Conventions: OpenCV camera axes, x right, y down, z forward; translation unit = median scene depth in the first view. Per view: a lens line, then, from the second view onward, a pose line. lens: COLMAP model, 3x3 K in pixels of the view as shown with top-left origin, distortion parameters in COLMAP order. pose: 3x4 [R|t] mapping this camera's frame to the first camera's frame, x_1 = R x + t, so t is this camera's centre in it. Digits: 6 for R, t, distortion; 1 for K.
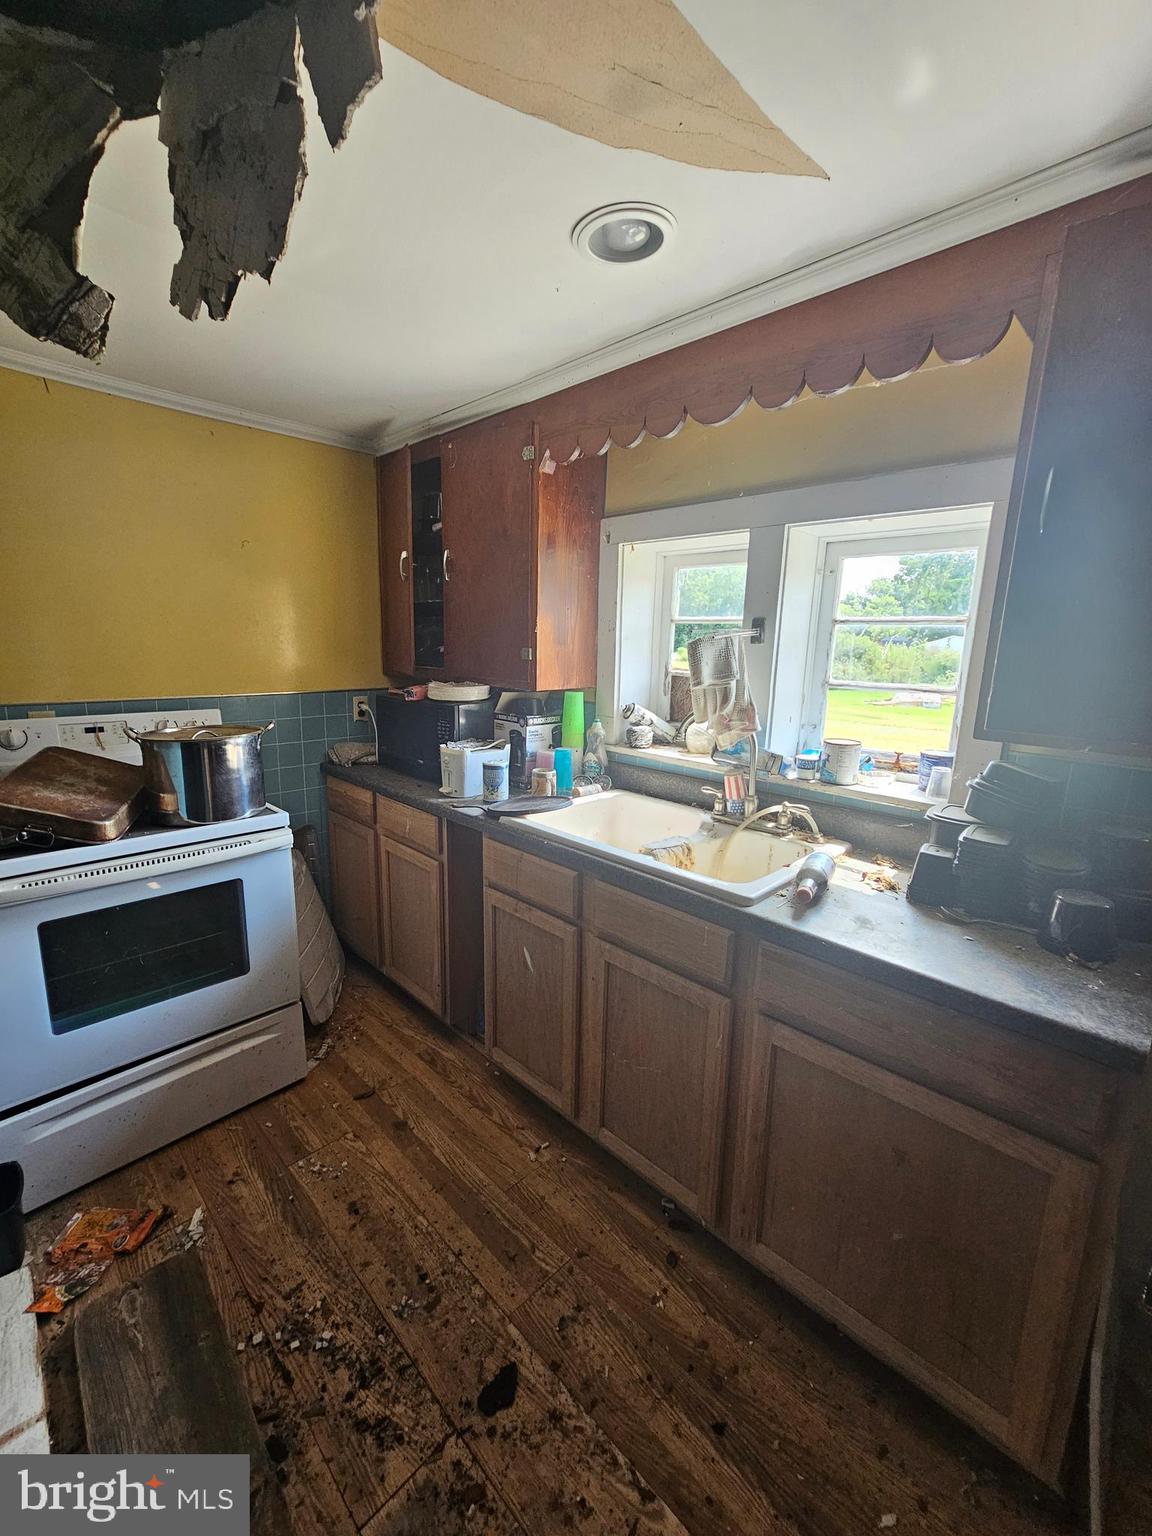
lens RADIAL K [[631.1, 0, 566.6], [0, 631.1, 764.3], [0, 0, 1]] dist [-0.001897, -0.000023]
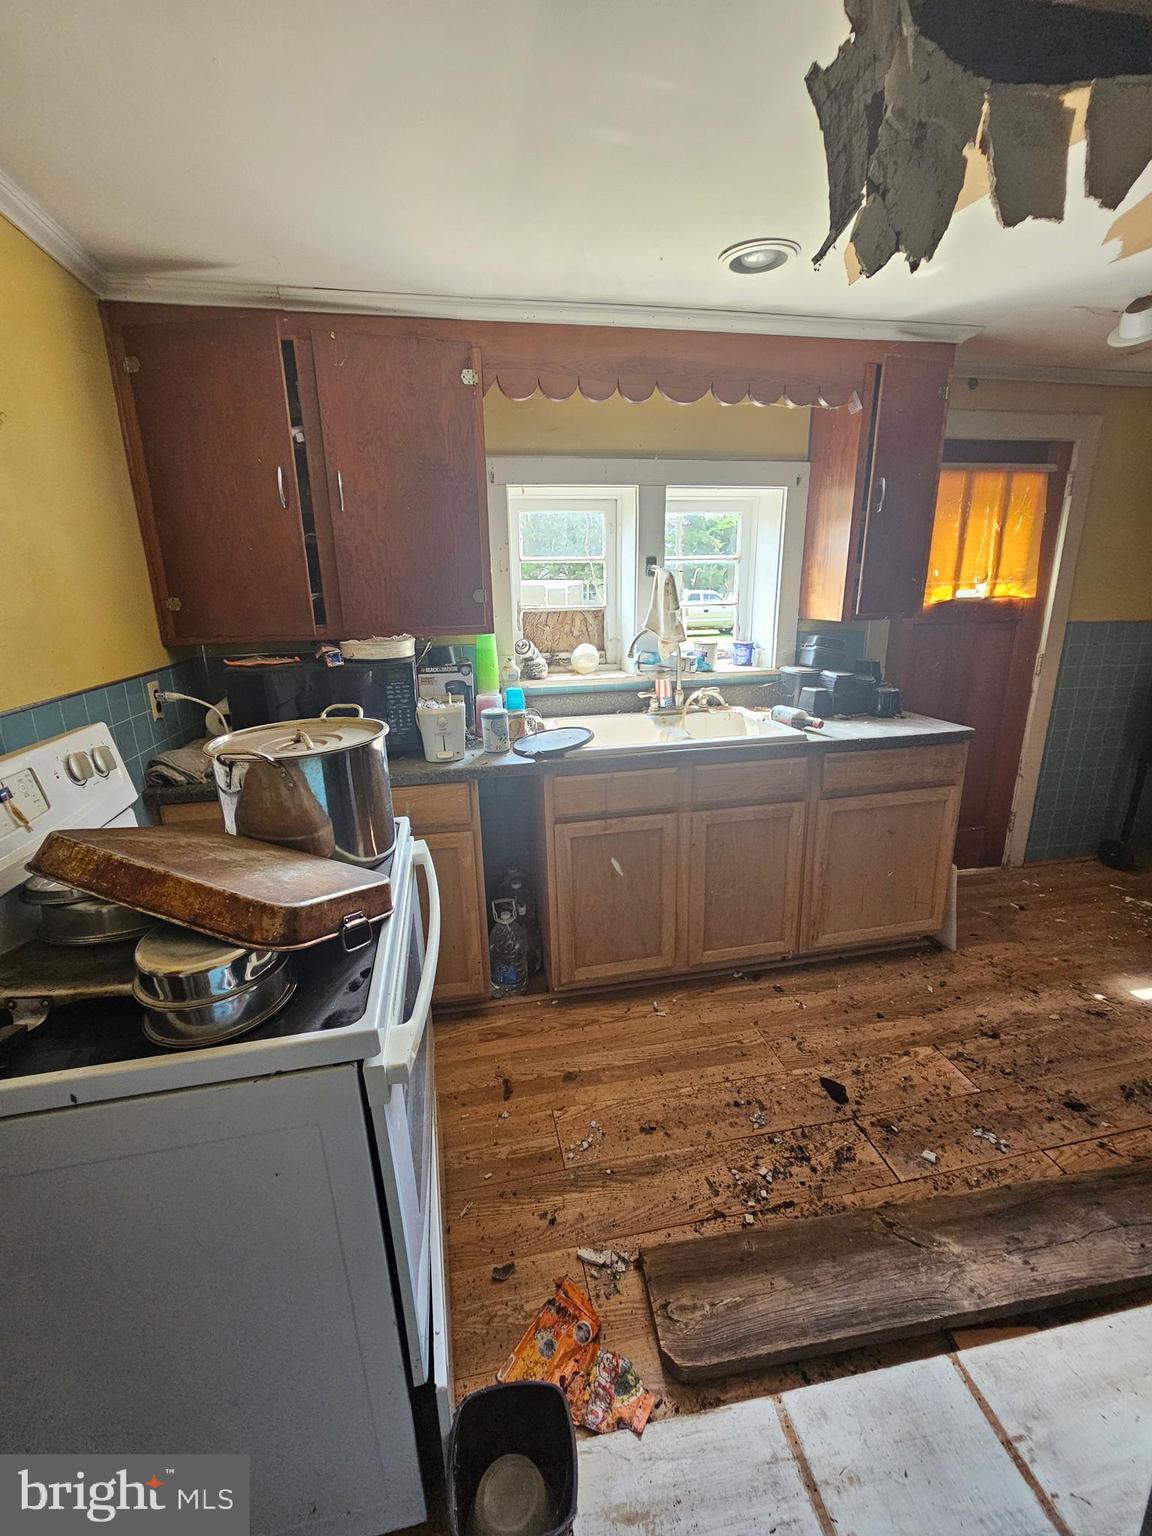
lens RADIAL K [[631.1, 0, 566.6], [0, 631.1, 764.3], [0, 0, 1]] dist [-0.001897, -0.000023]
pose [[0.554938, -0.260802, 0.789954, -1.233455], [0.195689, 0.963865, 0.180748, -0.115215], [-0.808548, 0.054282, 0.585921, 0.520450]]
